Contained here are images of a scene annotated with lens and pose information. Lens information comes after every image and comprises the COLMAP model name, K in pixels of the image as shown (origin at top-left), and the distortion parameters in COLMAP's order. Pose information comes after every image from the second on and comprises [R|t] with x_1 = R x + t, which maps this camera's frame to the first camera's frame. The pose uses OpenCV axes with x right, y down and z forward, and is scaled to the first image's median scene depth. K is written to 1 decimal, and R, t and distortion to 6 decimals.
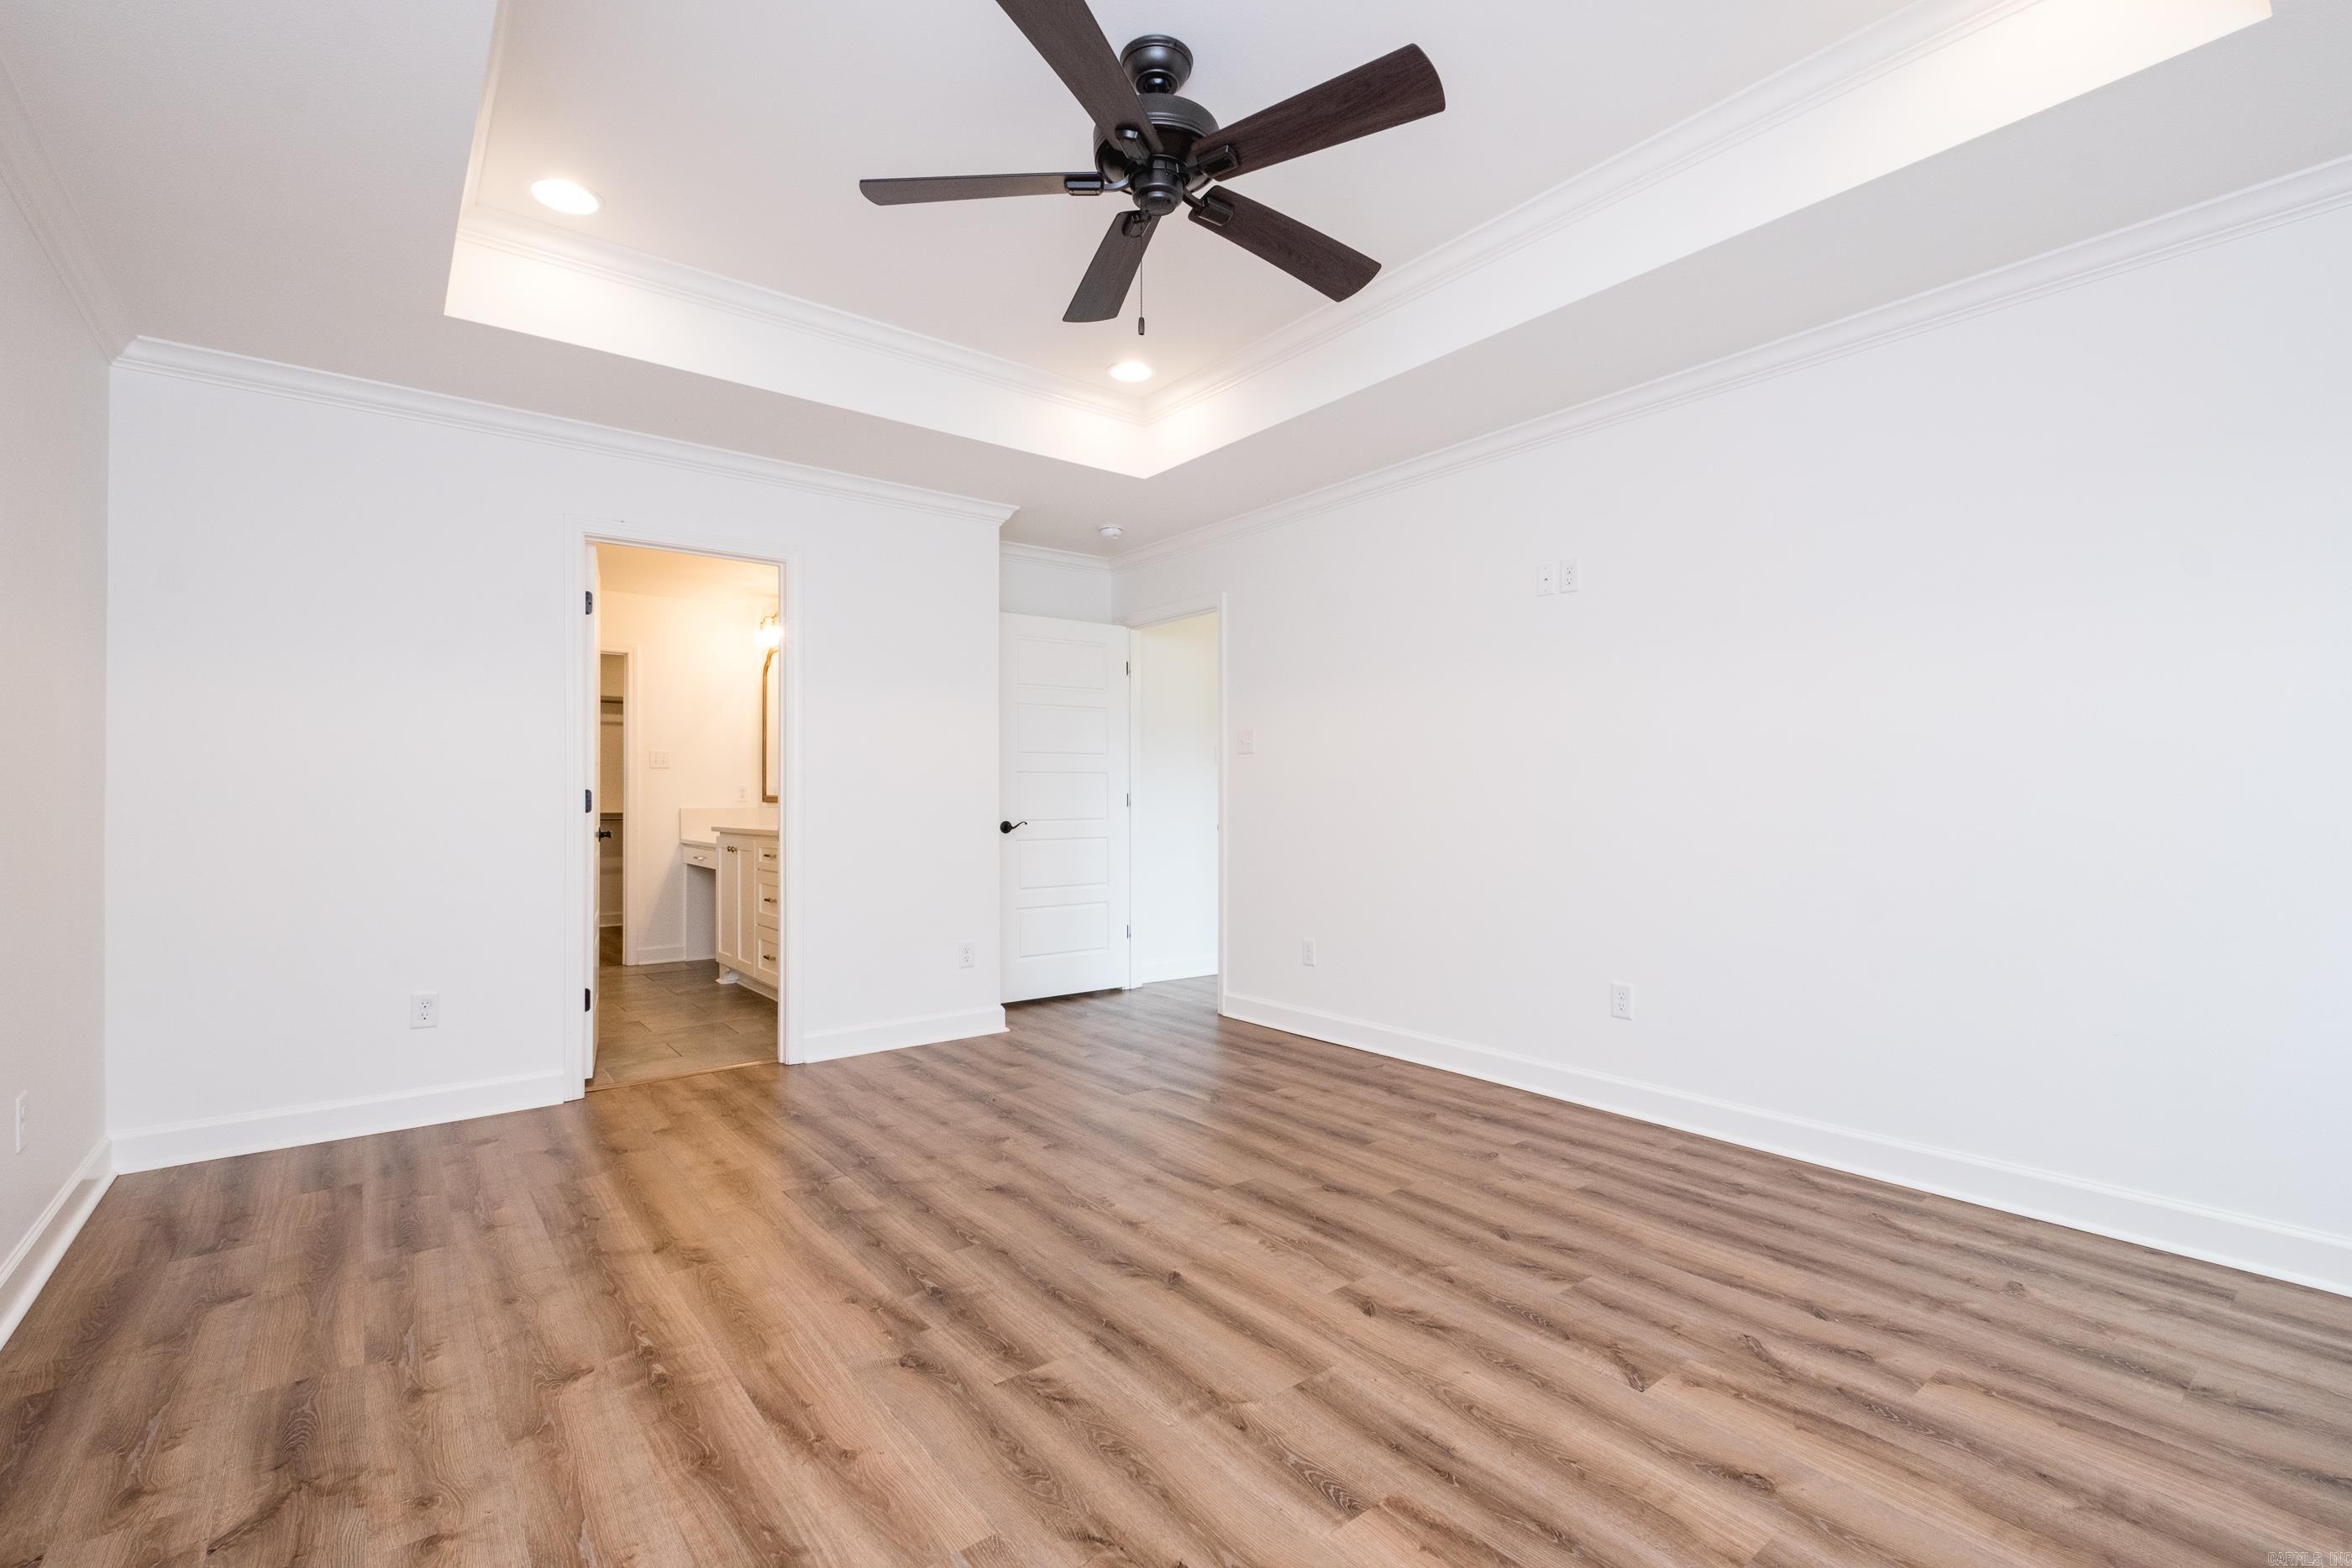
lens RADIAL K [[1033.9, 0, 1188.3], [0, 1033.9, 785.7], [0, 0, 1]] dist [-0.001389, -0.001501]
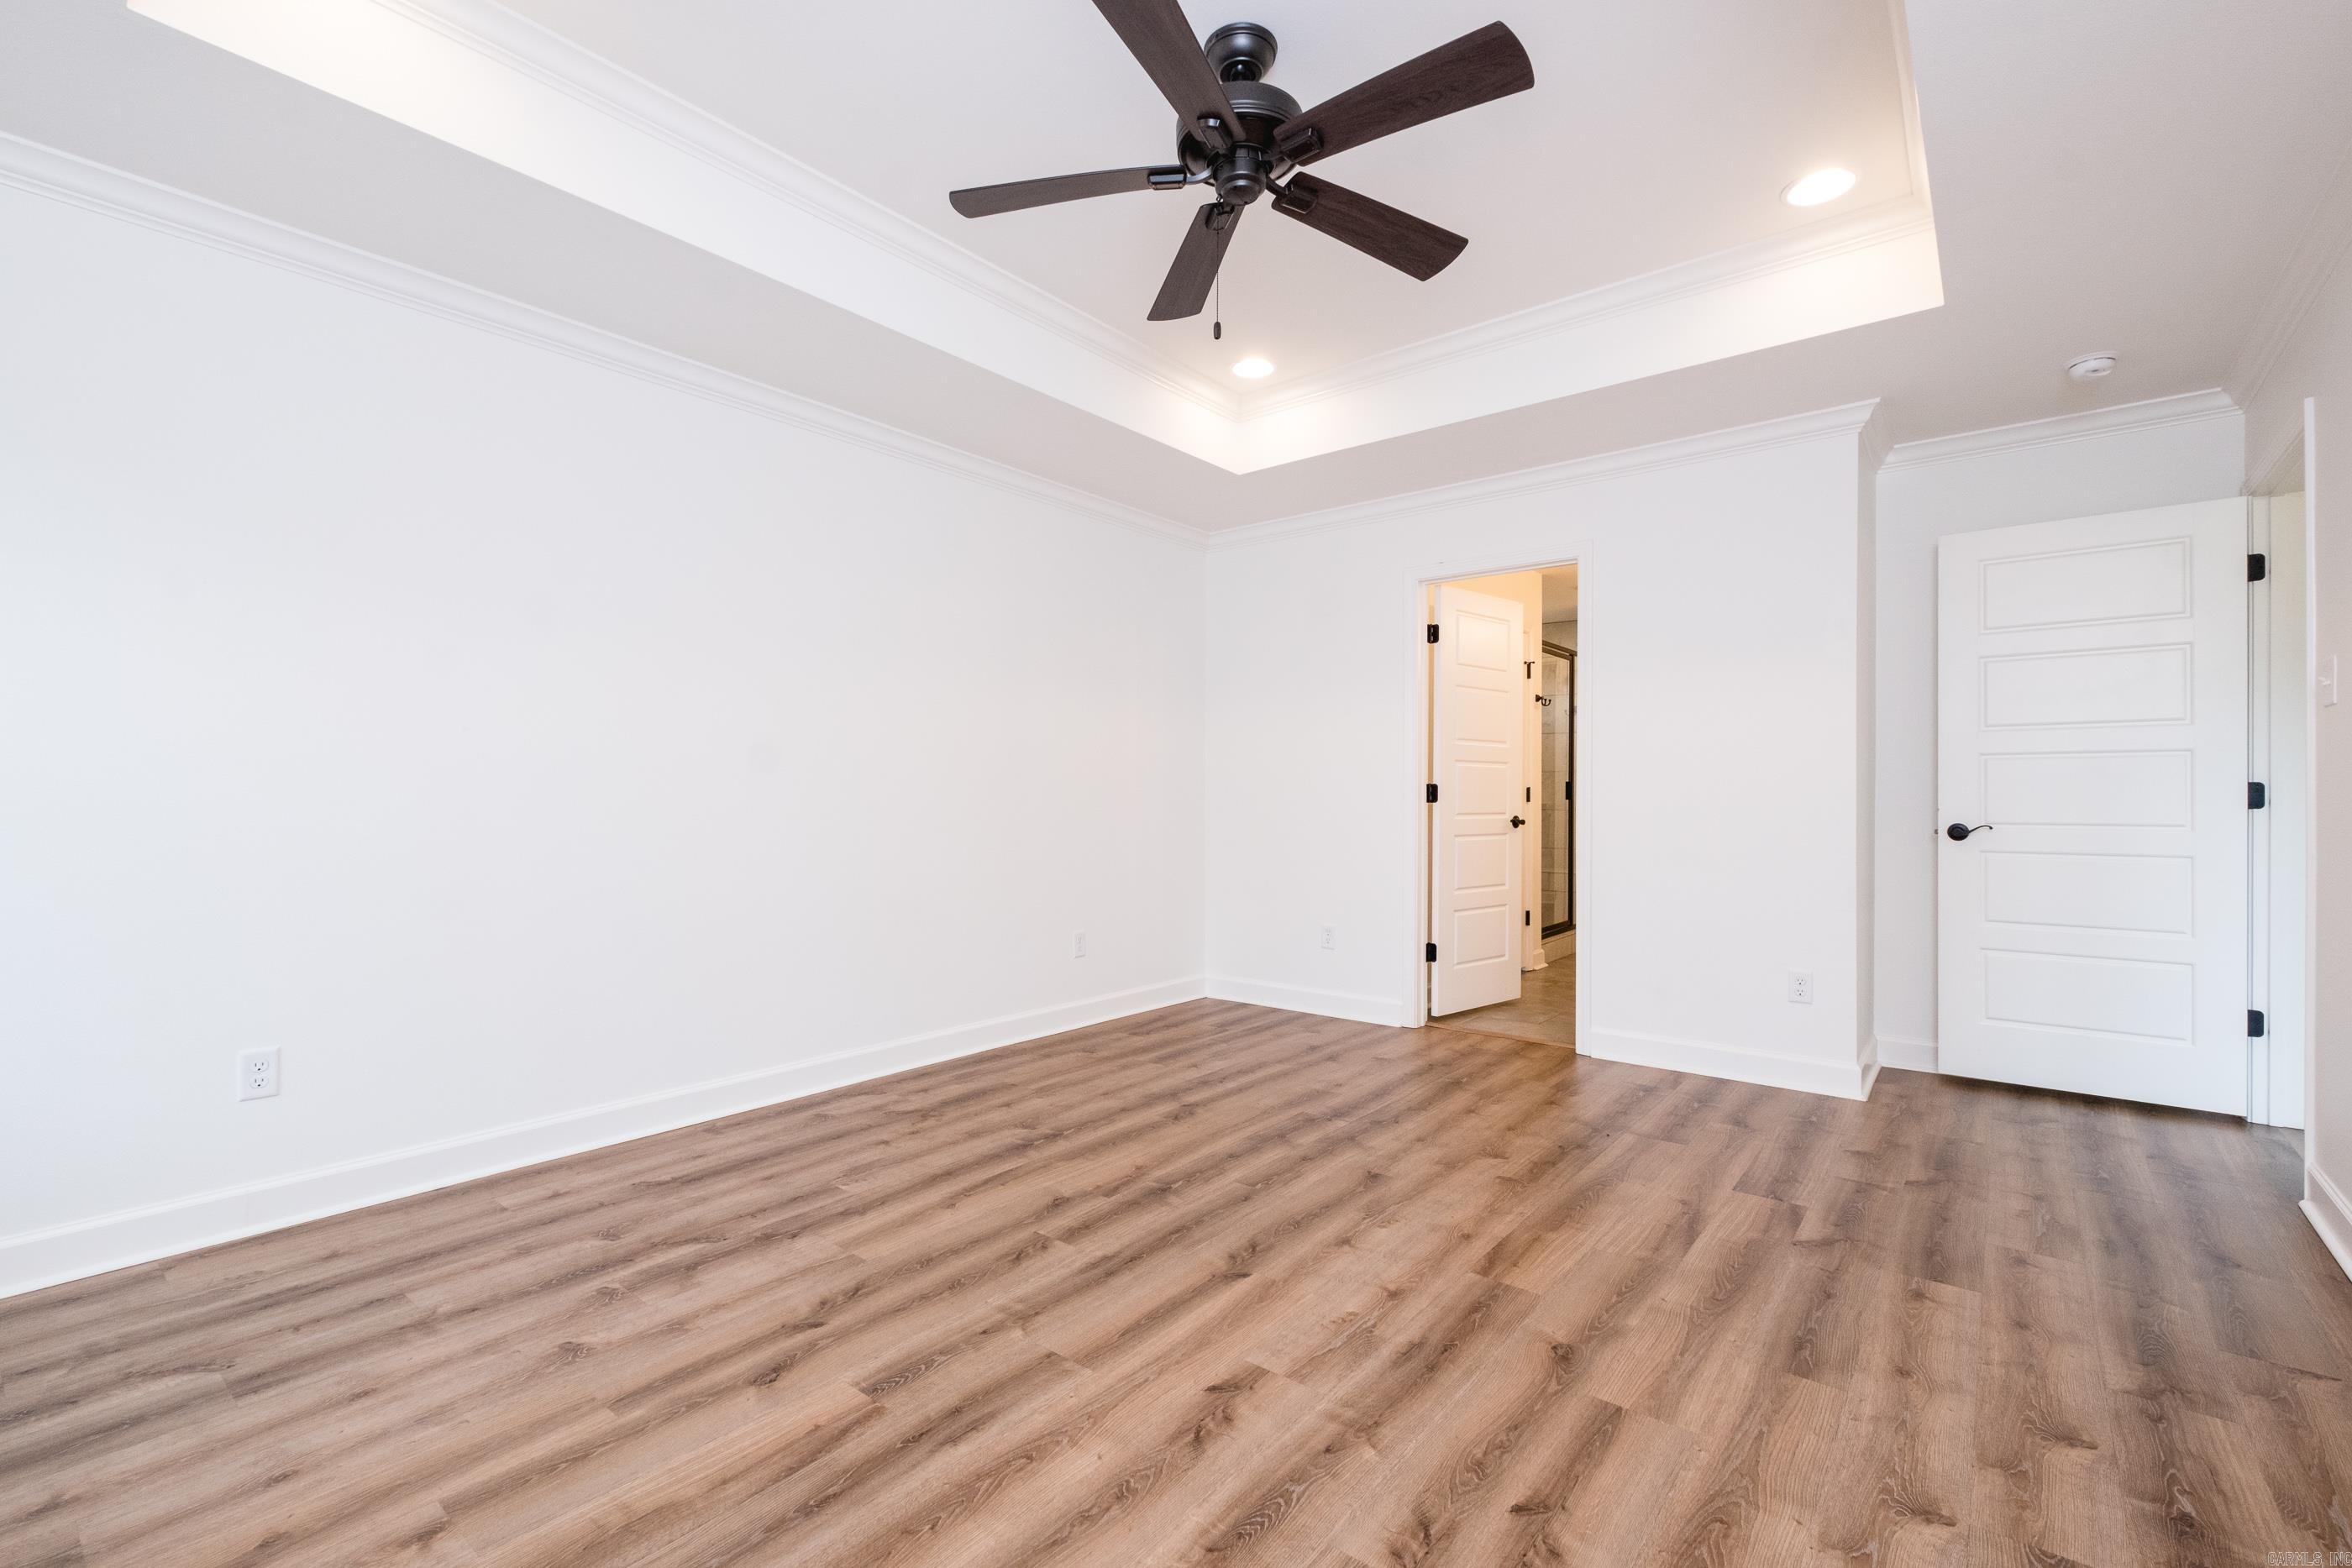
lens RADIAL K [[1033.9, 0, 1188.3], [0, 1033.9, 785.7], [0, 0, 1]] dist [-0.001389, -0.001501]
pose [[0.221324, -0.000412, -0.975200, 0.836297], [0.006436, 0.999979, 0.001039, 0.007280], [0.975179, -0.006506, 0.221322, 0.659686]]
